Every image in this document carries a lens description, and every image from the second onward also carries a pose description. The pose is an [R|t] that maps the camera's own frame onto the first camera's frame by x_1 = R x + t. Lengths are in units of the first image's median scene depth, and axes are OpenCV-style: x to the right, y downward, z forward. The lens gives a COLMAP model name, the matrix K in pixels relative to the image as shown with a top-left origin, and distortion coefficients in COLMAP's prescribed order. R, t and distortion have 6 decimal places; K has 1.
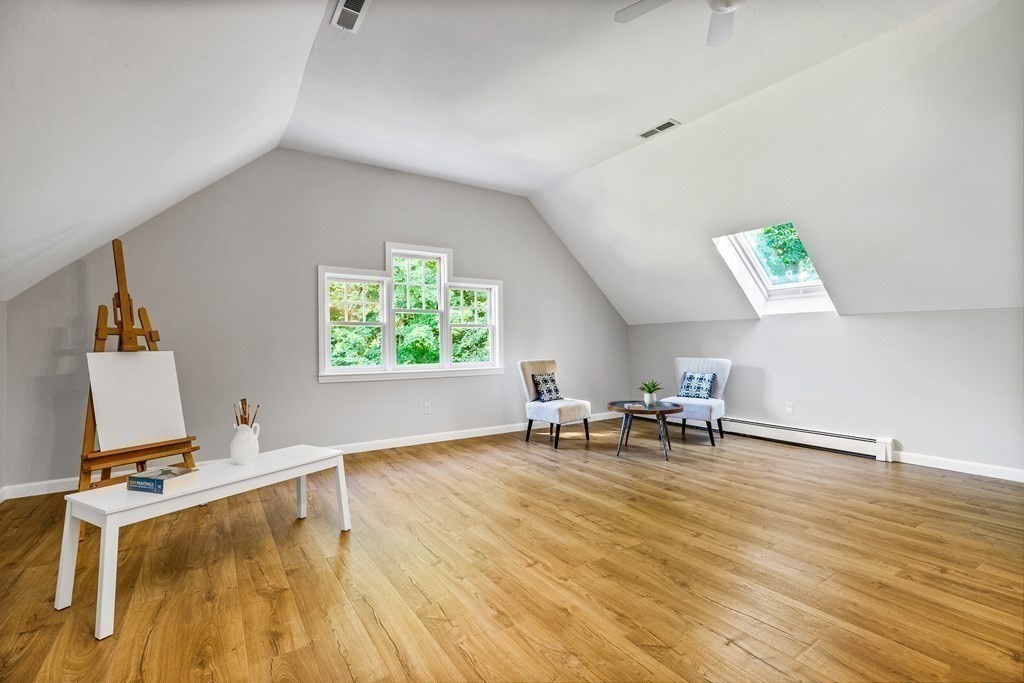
lens RADIAL K [[463.6, 0, 511.4], [0, 463.6, 340.0], [0, 0, 1]] dist [-0.009124, 0.003354]
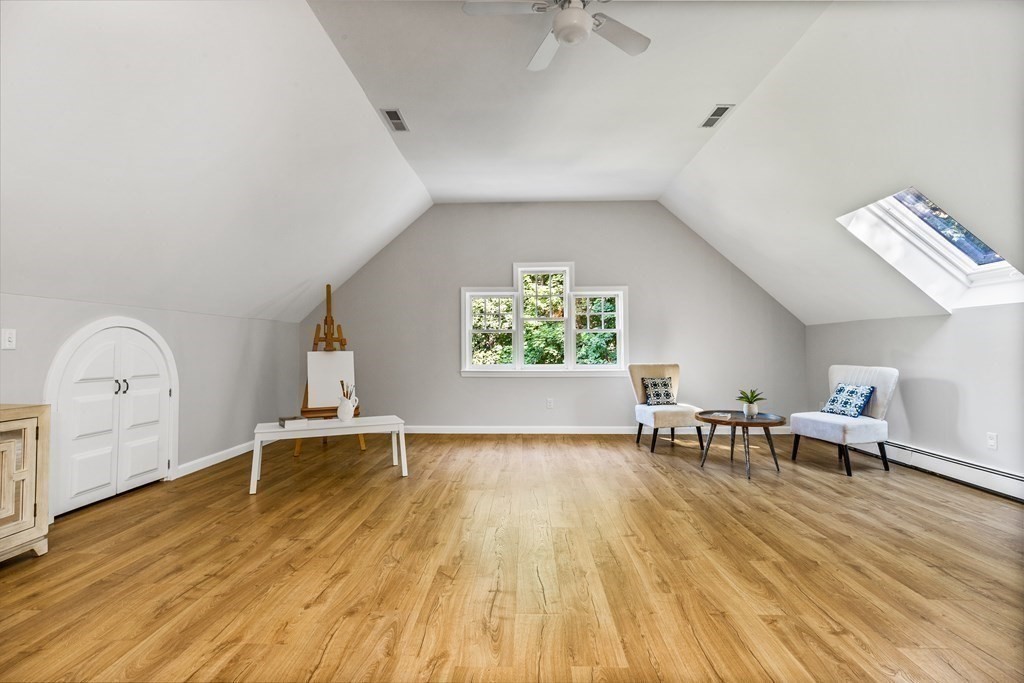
lens RADIAL K [[463.6, 0, 508.4], [0, 463.6, 341.4], [0, 0, 1]] dist [-0.009124, 0.003354]
pose [[0.814223, -0.003602, -0.580541, 0.411022], [0.001812, 0.999992, -0.003663, -0.001971], [0.580549, 0.001930, 0.814223, 0.005469]]
